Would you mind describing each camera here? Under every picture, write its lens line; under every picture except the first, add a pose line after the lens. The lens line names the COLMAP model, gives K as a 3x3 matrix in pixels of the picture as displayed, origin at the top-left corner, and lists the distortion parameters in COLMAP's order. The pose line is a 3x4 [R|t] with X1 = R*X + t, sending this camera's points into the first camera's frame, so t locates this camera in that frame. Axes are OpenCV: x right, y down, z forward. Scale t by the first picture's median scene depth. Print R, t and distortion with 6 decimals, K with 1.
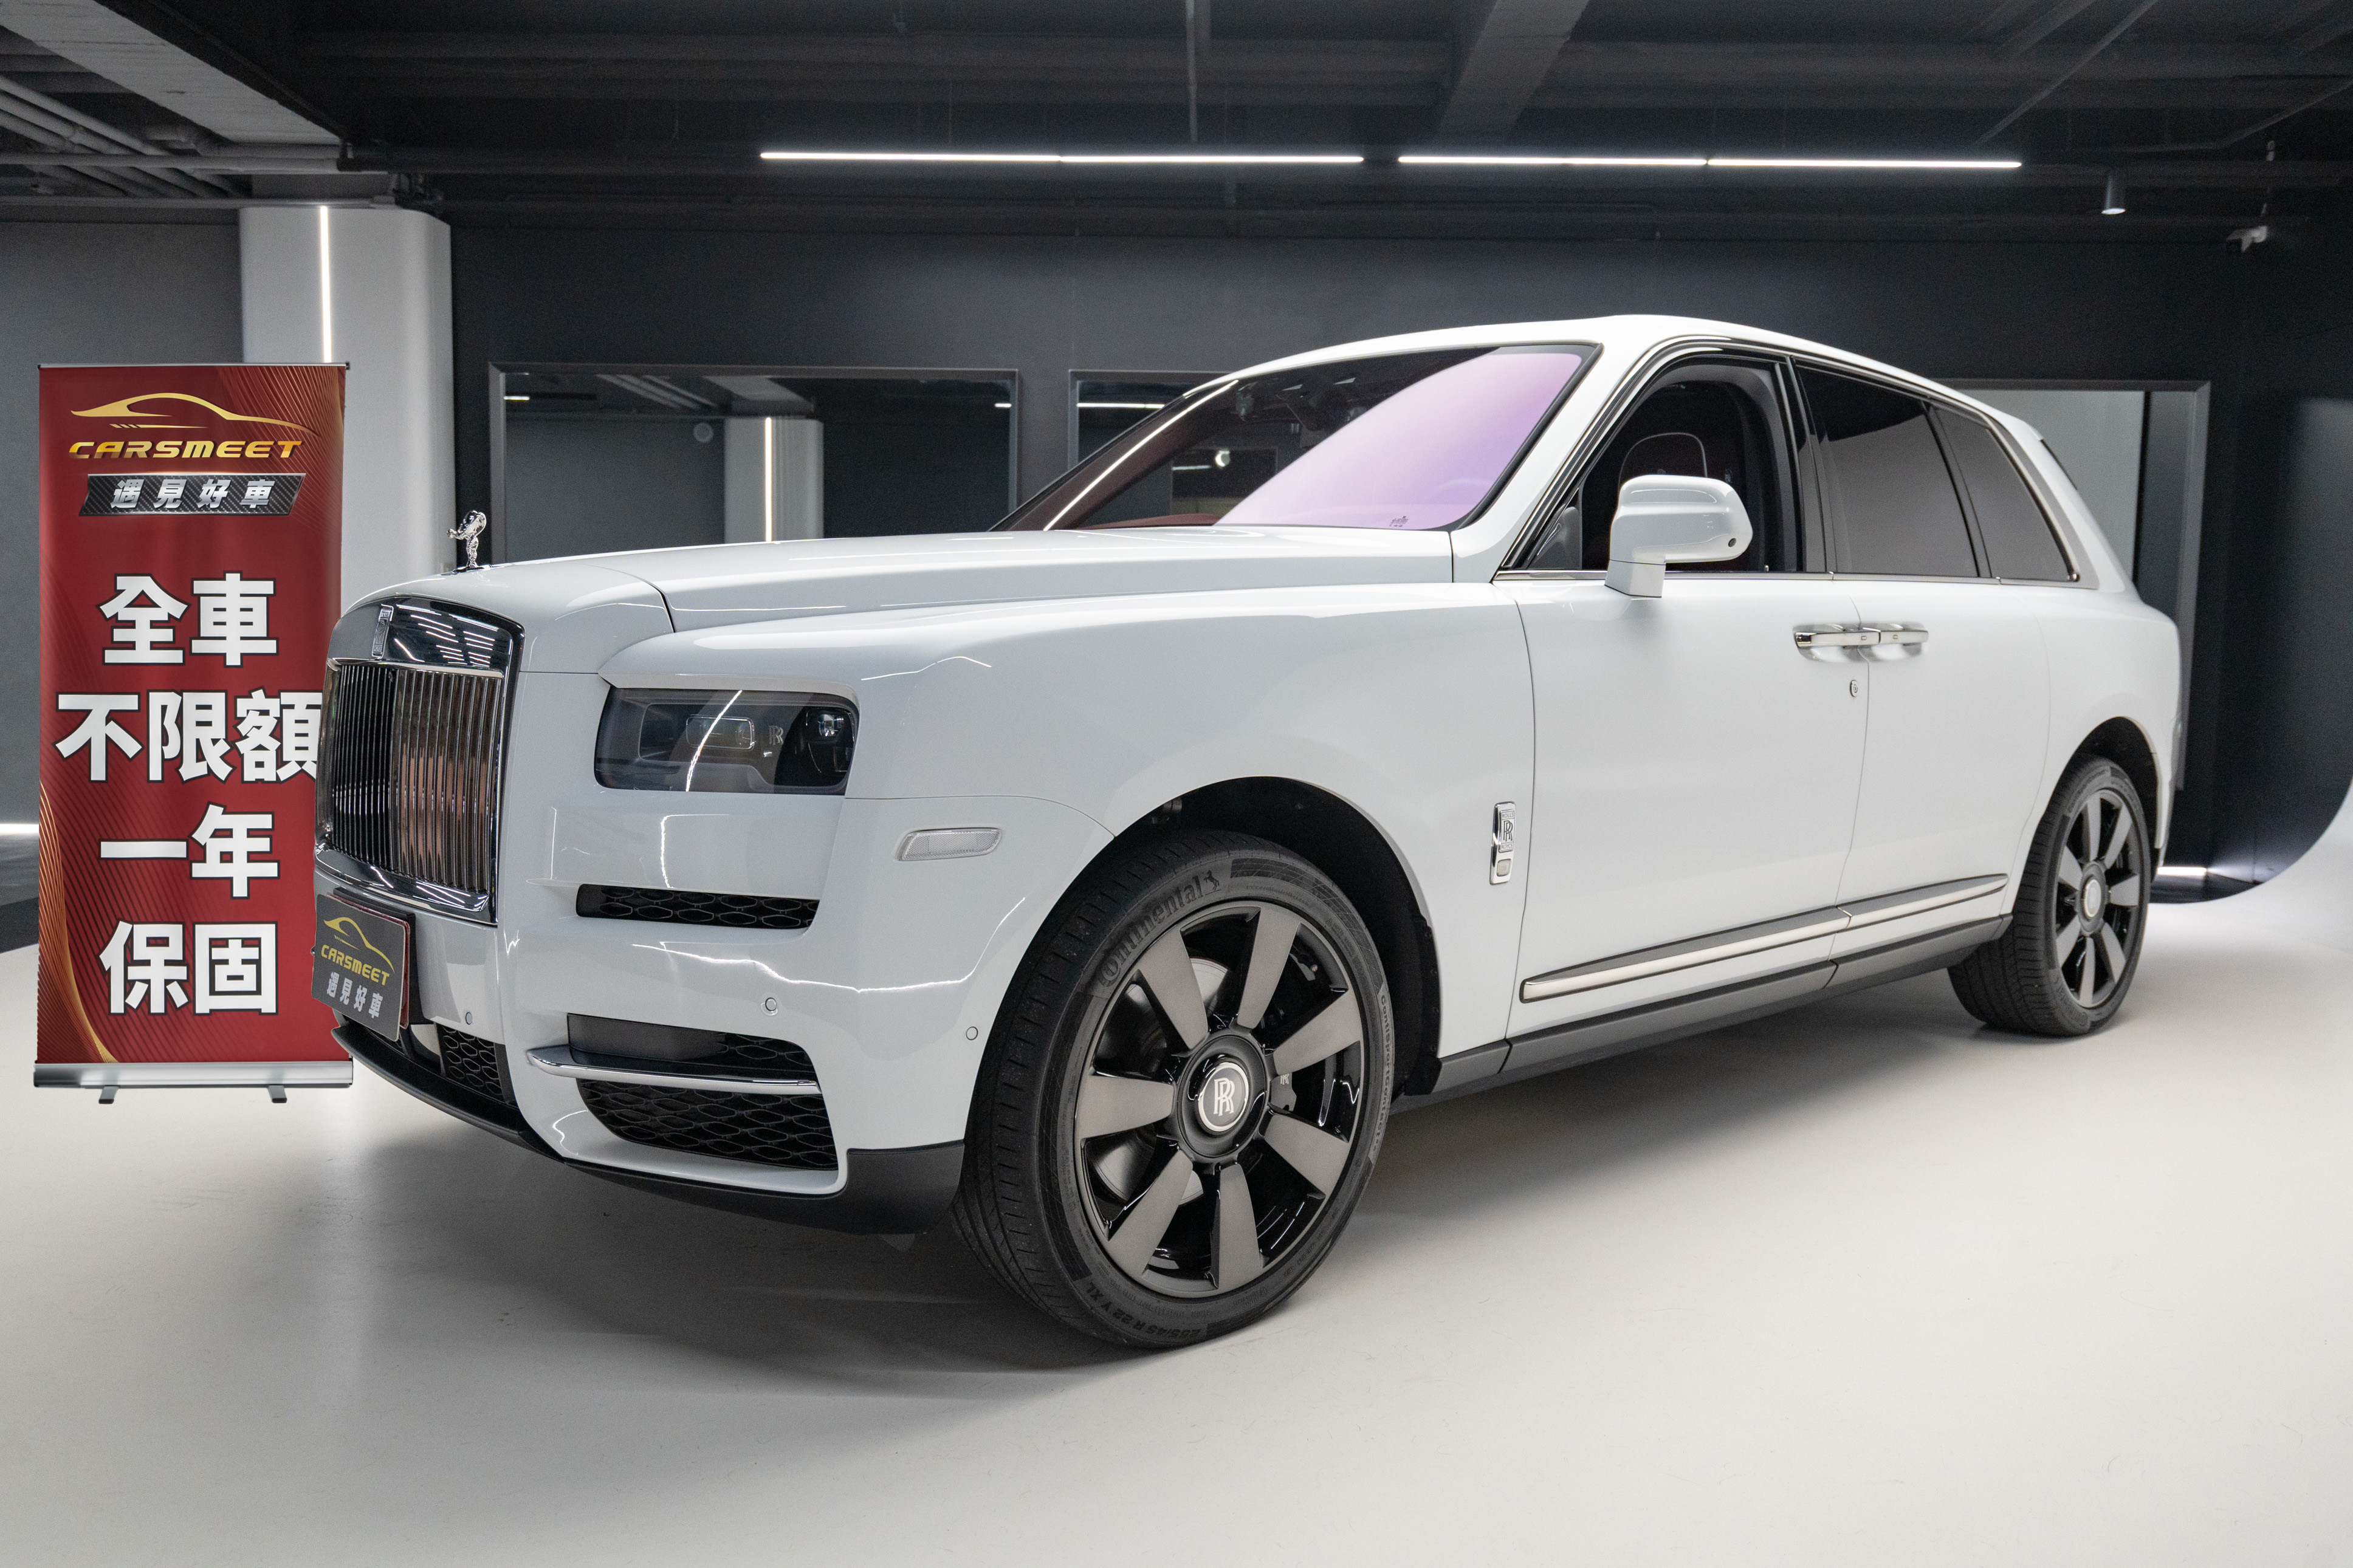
lens RADIAL K [[1788.0, 0, 1130.3], [0, 1788.0, 748.6], [0, 0, 1]] dist [0.017818, -0.000144]
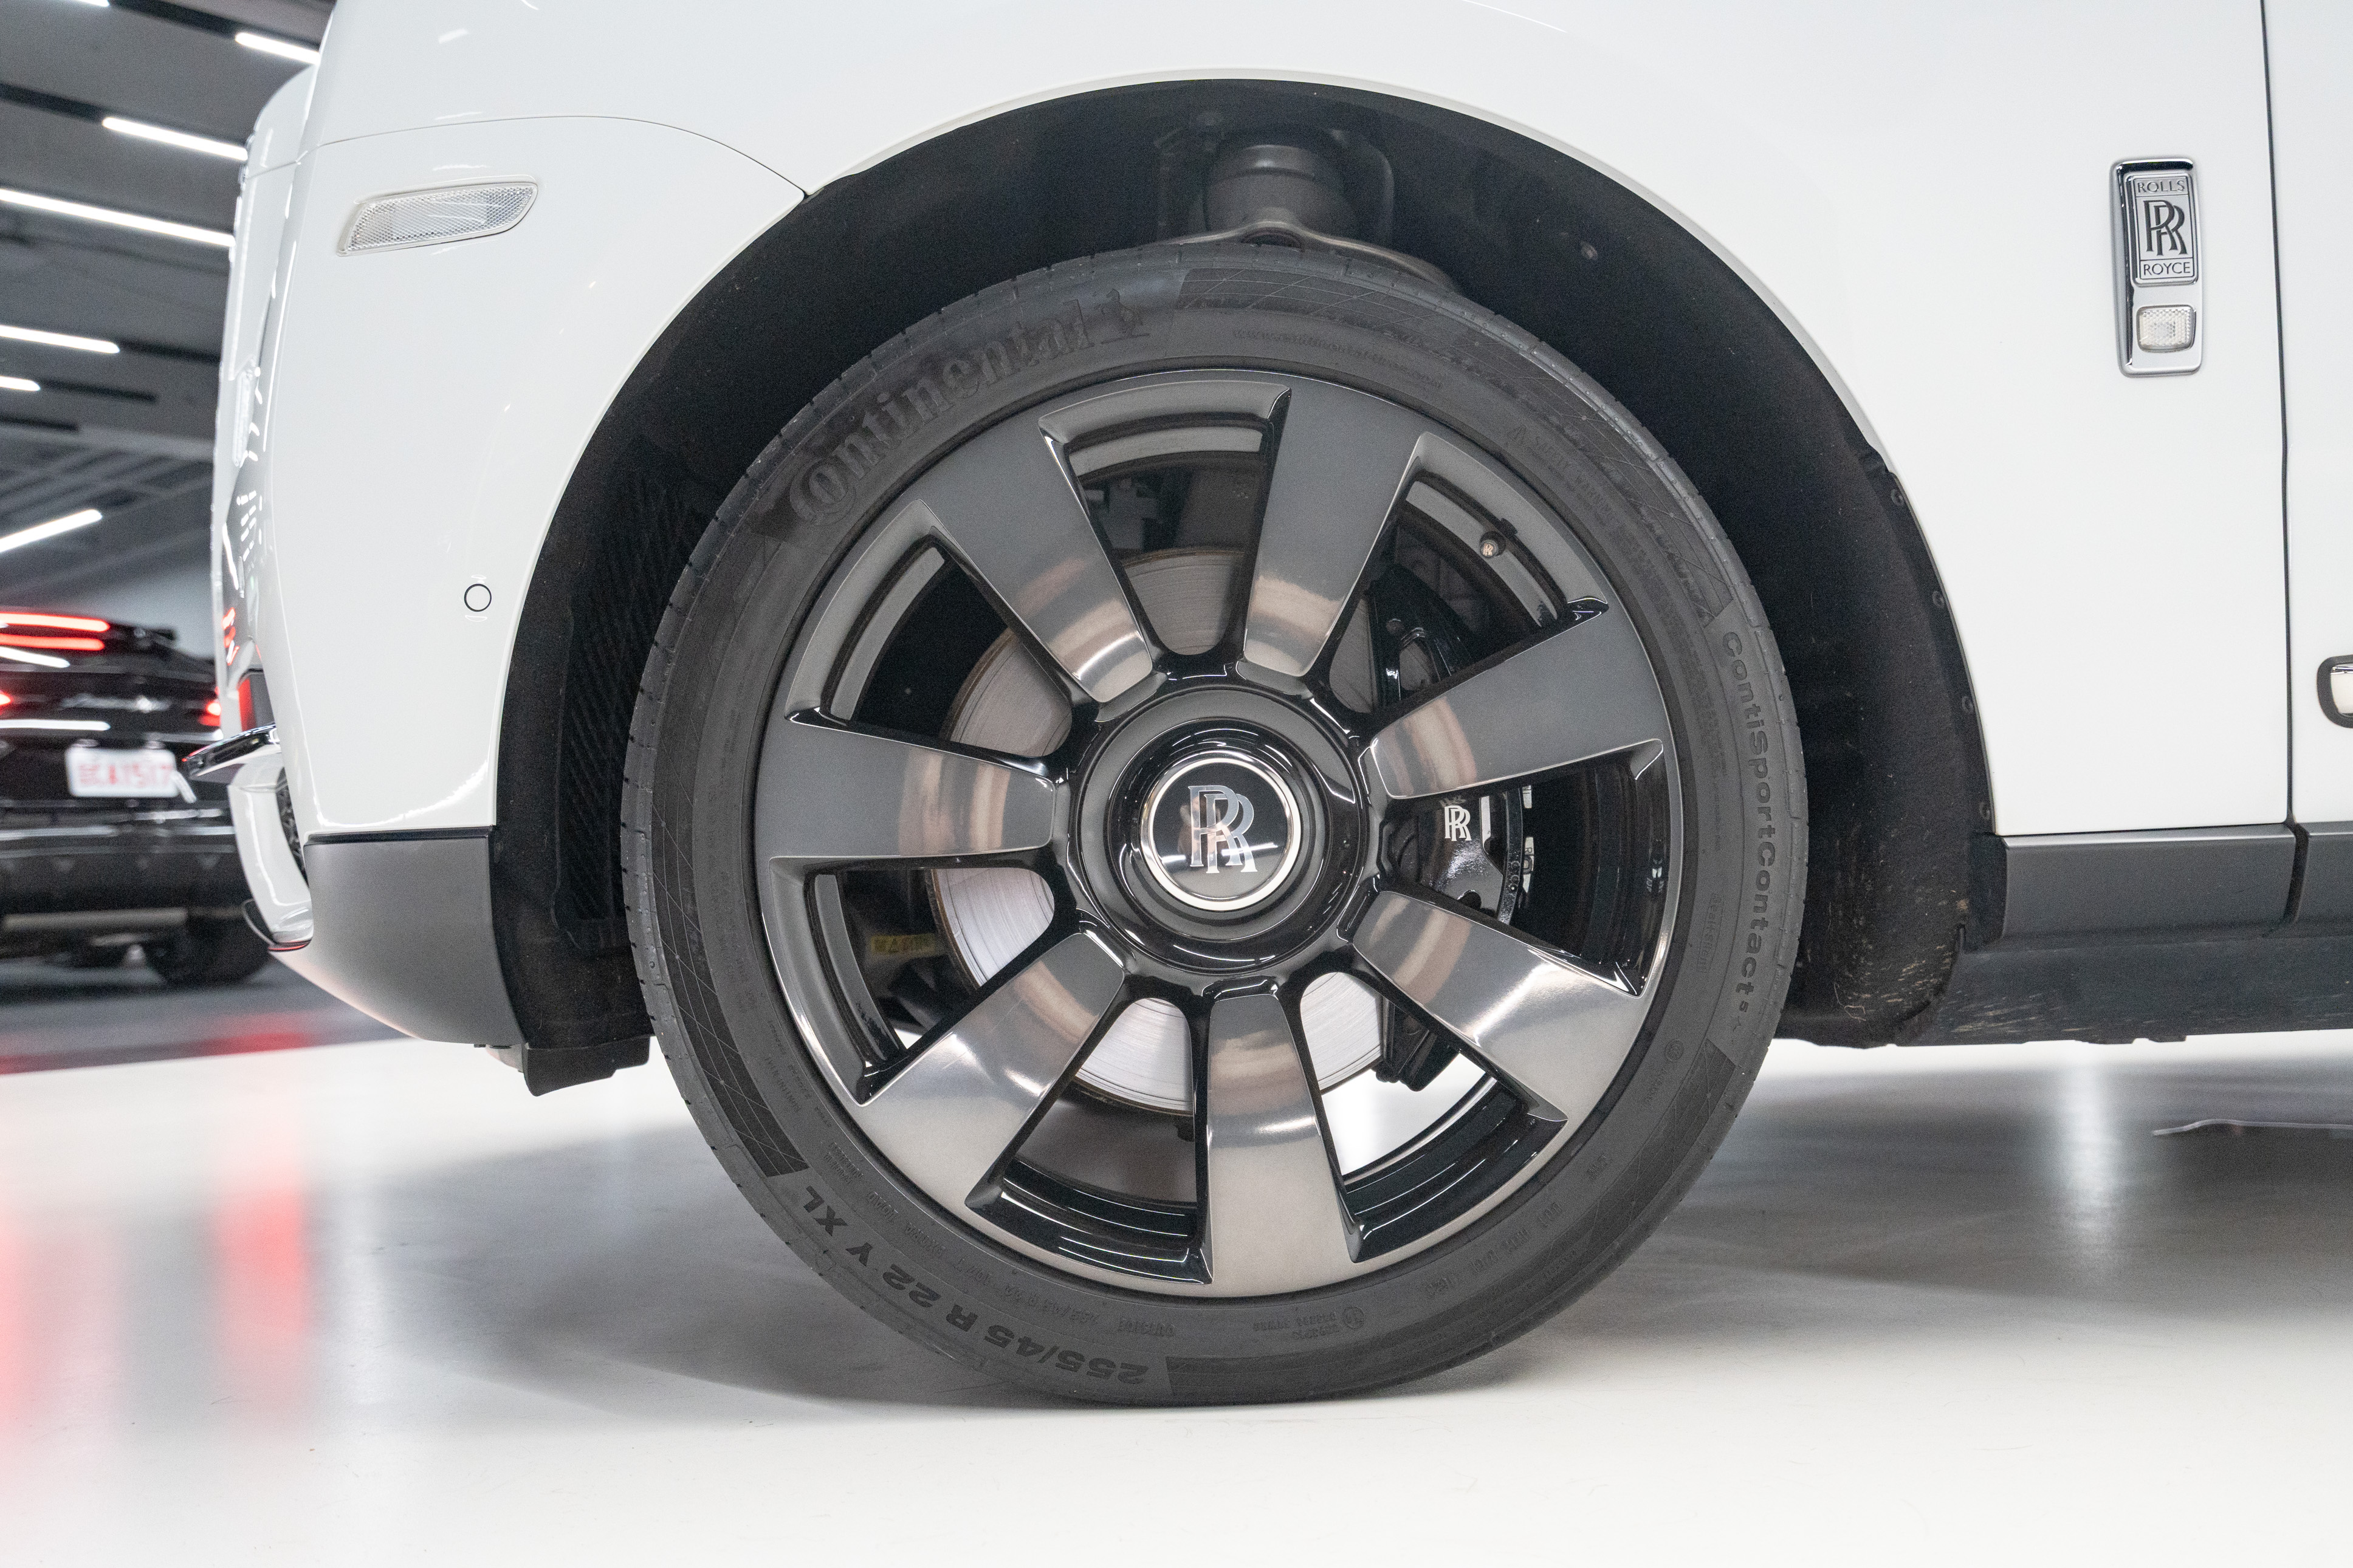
lens RADIAL K [[1881.1, 0, 1176.5], [0, 1881.1, 784.0], [0, 0, 1]] dist [-0.005655, -0.000696]
pose [[0.775671, -0.069055, -0.627348, 0.290573], [0.003561, 0.994459, -0.105061, 0.204900], [0.631127, 0.079259, 0.771619, 0.570457]]
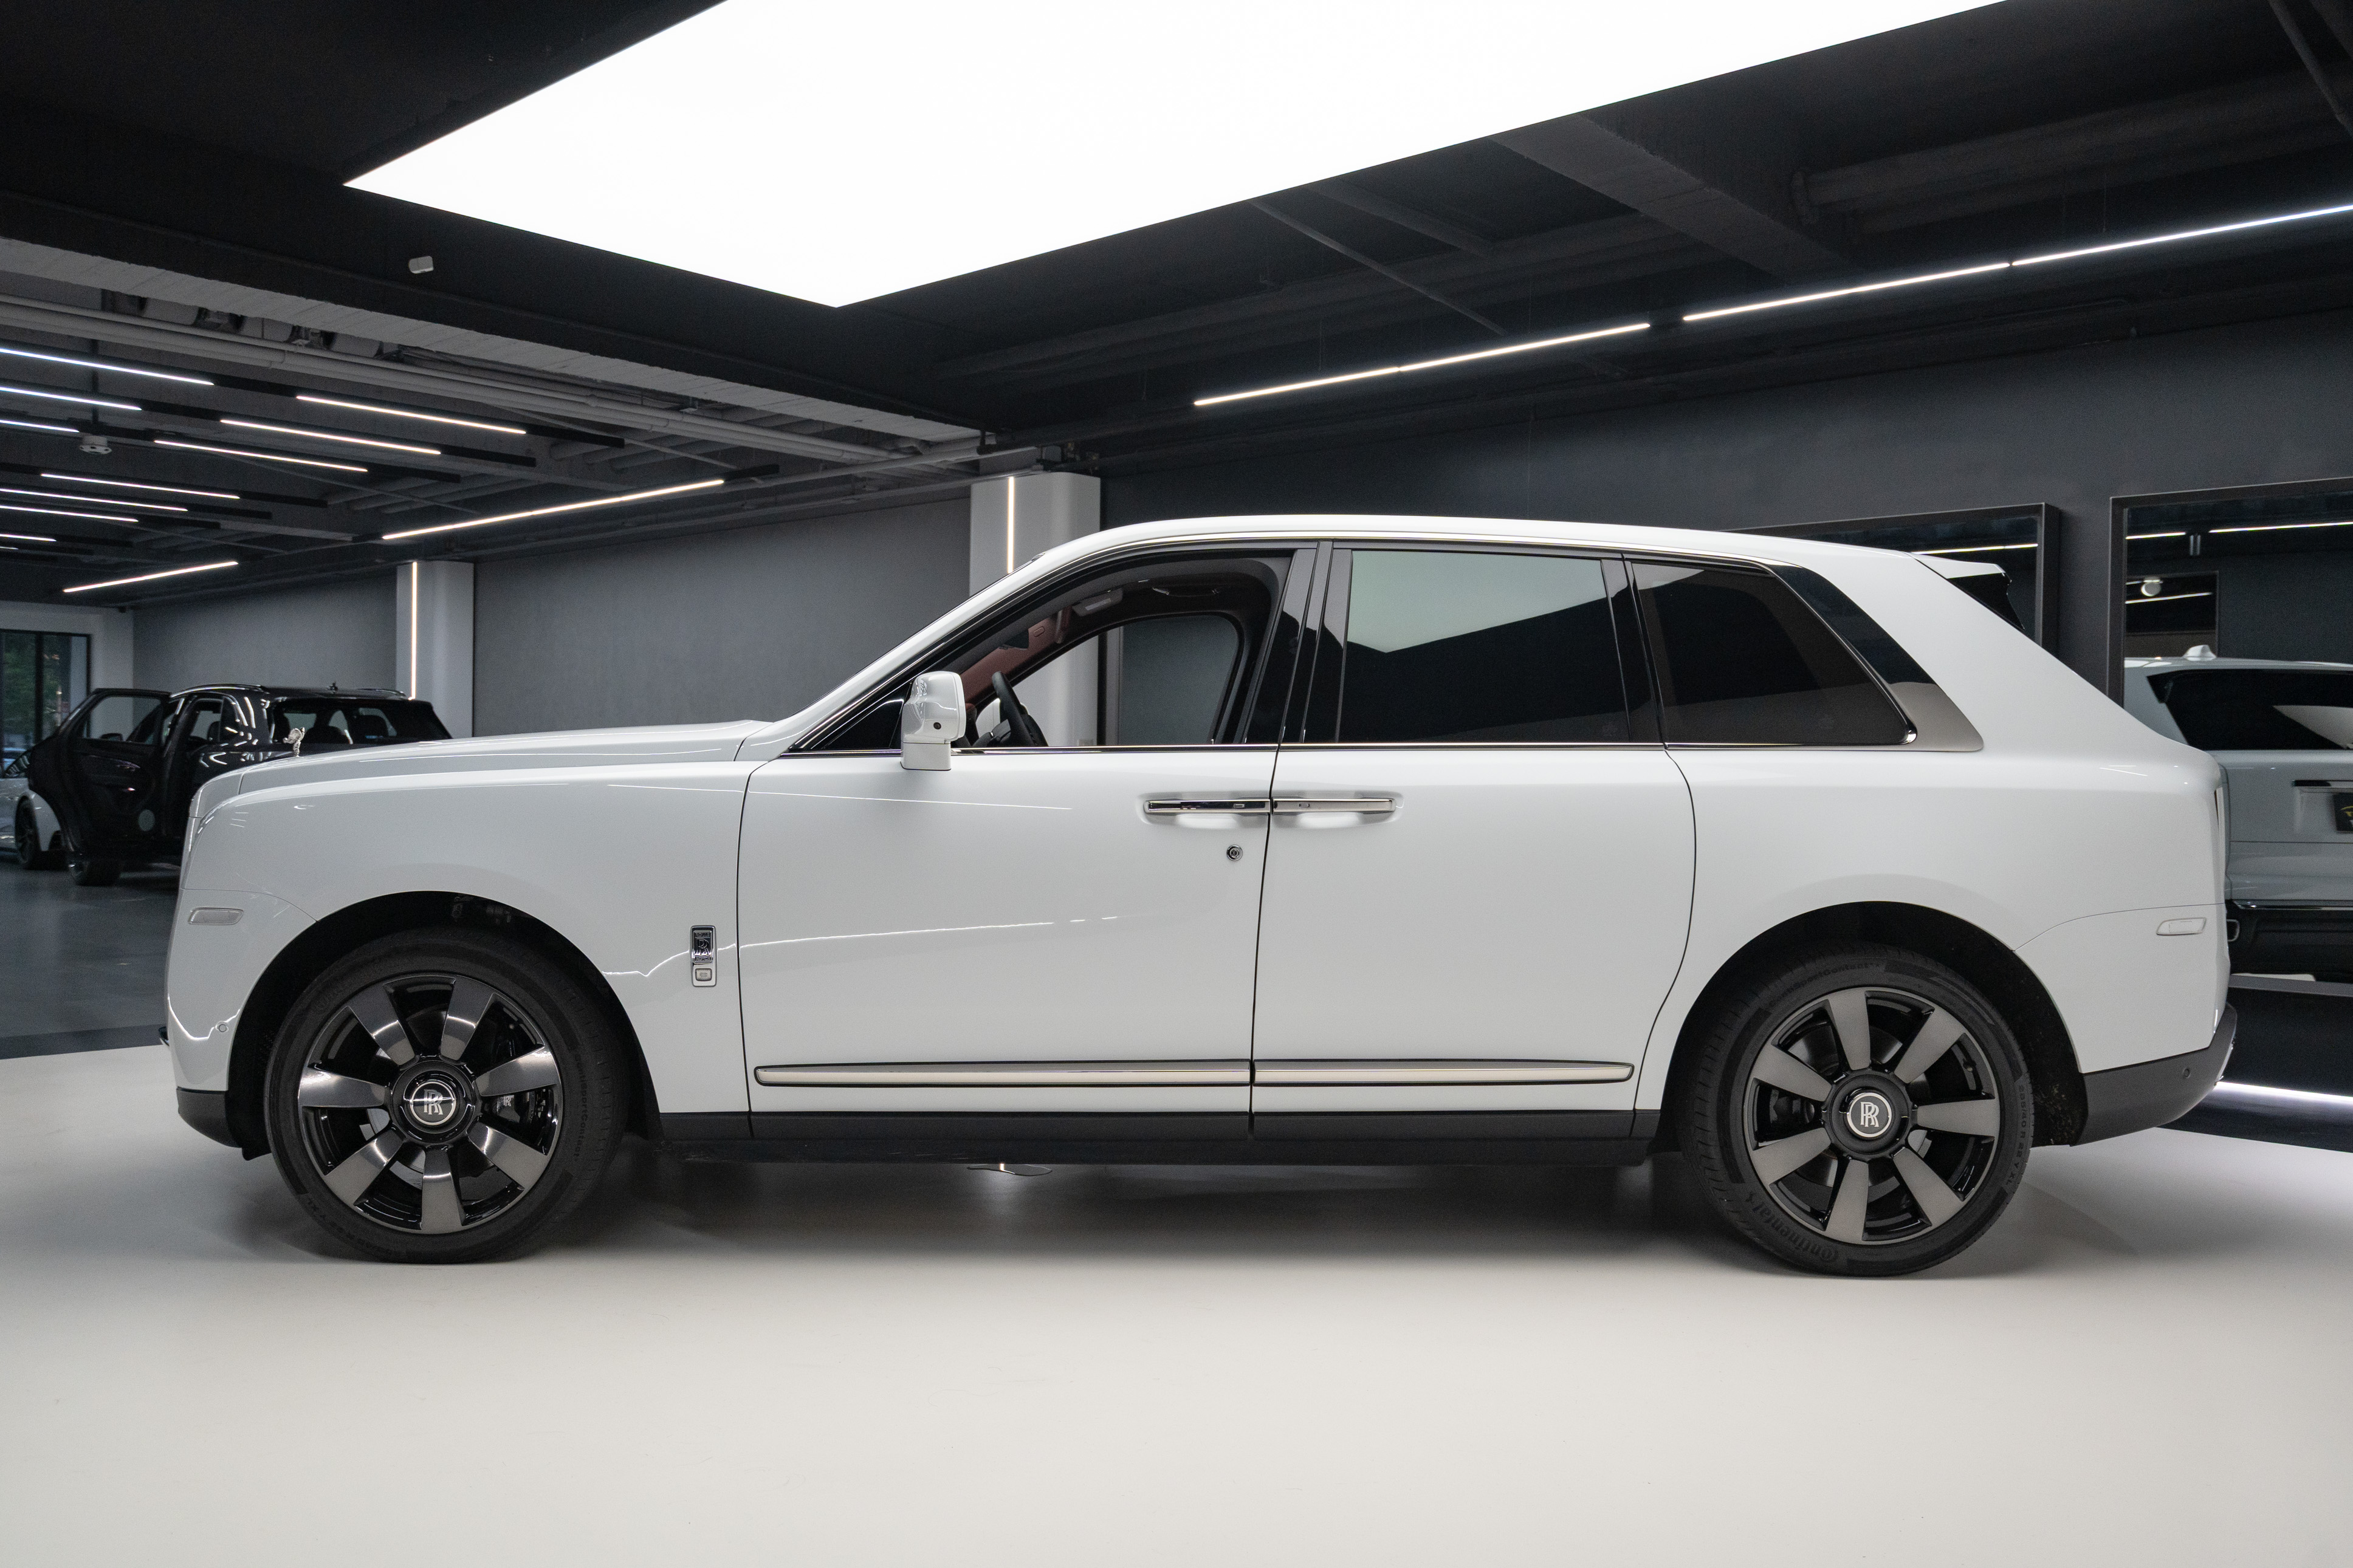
lens RADIAL K [[1788.0, 0, 1130.3], [0, 1788.0, 748.6], [0, 0, 1]] dist [0.017818, -0.000144]
pose [[0.760410, -0.013771, -0.649298, 1.330044], [-0.044347, 0.996340, -0.073069, -0.018206], [0.647928, 0.084357, 0.757016, 0.181081]]
